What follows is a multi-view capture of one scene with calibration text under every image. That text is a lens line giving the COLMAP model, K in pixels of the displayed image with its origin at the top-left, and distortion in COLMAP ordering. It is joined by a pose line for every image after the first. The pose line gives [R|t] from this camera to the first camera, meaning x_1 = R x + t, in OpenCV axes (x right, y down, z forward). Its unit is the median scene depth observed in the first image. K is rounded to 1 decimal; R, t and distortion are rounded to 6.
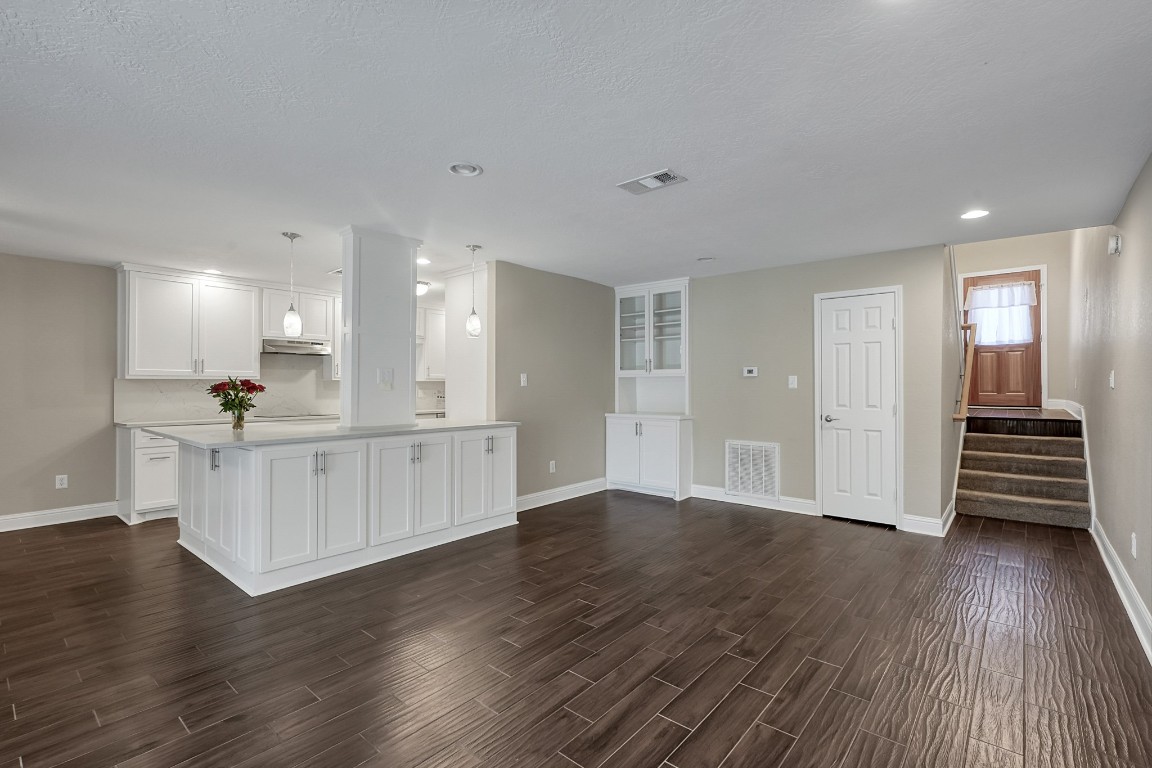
lens RADIAL K [[528.2, 0, 576.1], [0, 528.2, 383.8], [0, 0, 1]] dist [0.004411, -0.000558]
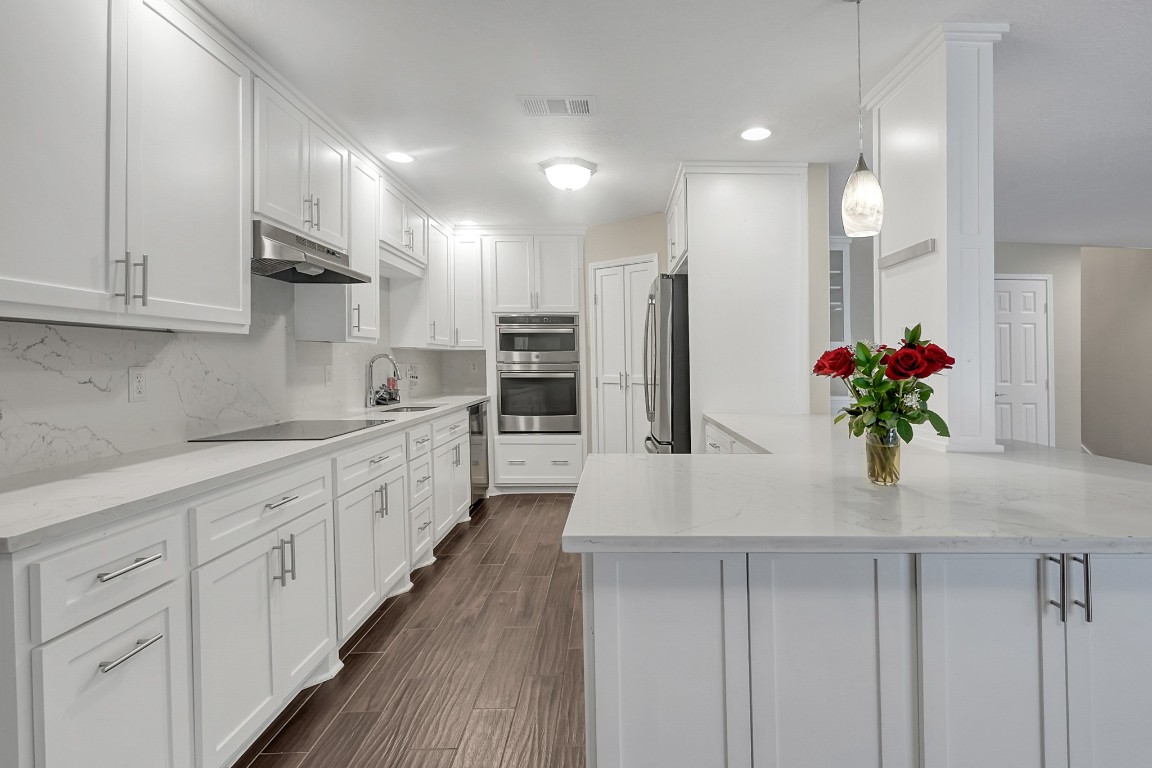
lens RADIAL K [[556.4, 0, 611.9], [0, 556.4, 359.3], [0, 0, 1]] dist [-0.002098, -0.000489]
pose [[0.739608, 0.009278, 0.672974, -0.804542], [-0.012261, 0.999925, -0.000311, 0.007135], [-0.672926, -0.008022, 0.739666, 0.680610]]
